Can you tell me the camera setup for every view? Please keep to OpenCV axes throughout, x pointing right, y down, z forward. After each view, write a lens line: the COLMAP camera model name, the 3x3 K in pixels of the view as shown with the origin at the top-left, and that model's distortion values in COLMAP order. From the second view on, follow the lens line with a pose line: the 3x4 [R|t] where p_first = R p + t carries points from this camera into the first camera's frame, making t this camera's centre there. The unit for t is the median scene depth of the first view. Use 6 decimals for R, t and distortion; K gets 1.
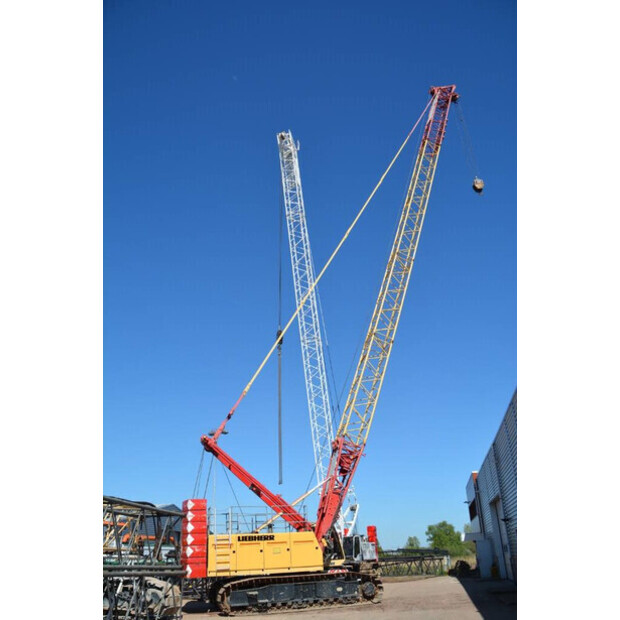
lens RADIAL K [[480.5, 0, 310.1], [0, 480.5, 315.8], [0, 0, 1]] dist [-0.158038, 0.078324]
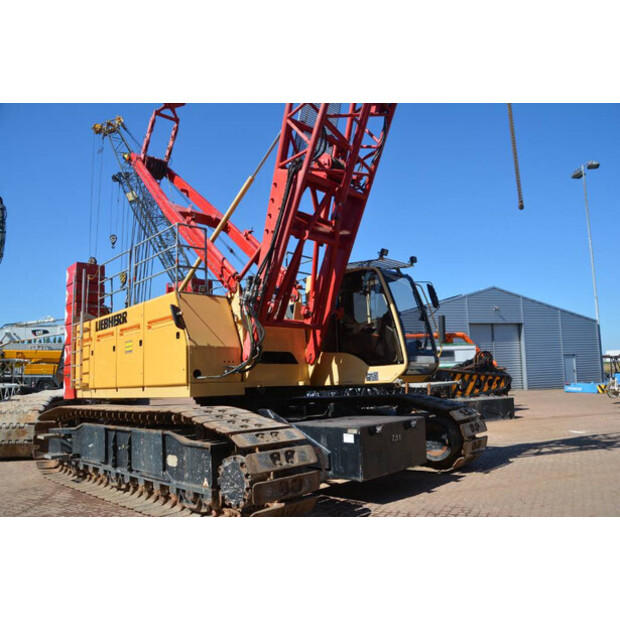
lens RADIAL K [[479.7, 0, 306.9], [0, 479.7, 313.5], [0, 0, 1]] dist [-0.177555, 0.122732]
pose [[0.480939, -0.097497, -0.871316, 0.373182], [0.419187, 0.898422, 0.130848, 0.493581], [0.770052, -0.428174, 0.472956, 0.938918]]
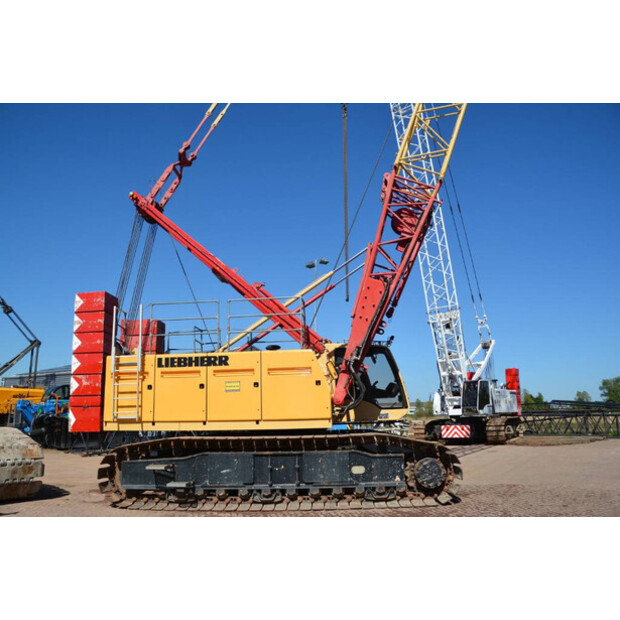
lens RADIAL K [[472.8, 0, 308.7], [0, 472.8, 315.0], [0, 0, 1]] dist [-0.171962, 0.098091]
pose [[0.938718, -0.044419, -0.341811, 0.175554], [0.136526, 0.958471, 0.250387, 0.323140], [0.316494, -0.281708, 0.905799, 0.600516]]
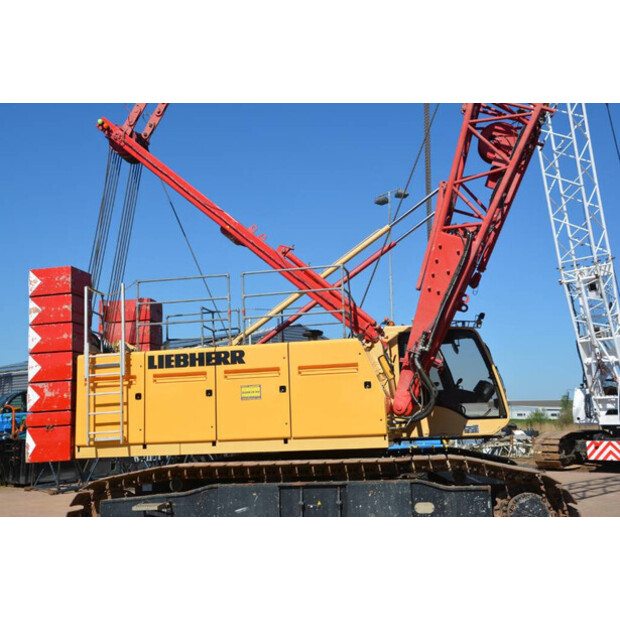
lens RADIAL K [[705.4, 0, 310.0], [0, 705.4, 310.0], [0, 0, 1]] dist [0.036333, 0.058706]
pose [[0.892601, -0.052461, -0.447785, 0.215421], [0.197256, 0.938542, 0.283248, 0.303713], [0.405405, -0.341155, 0.848092, 0.580403]]
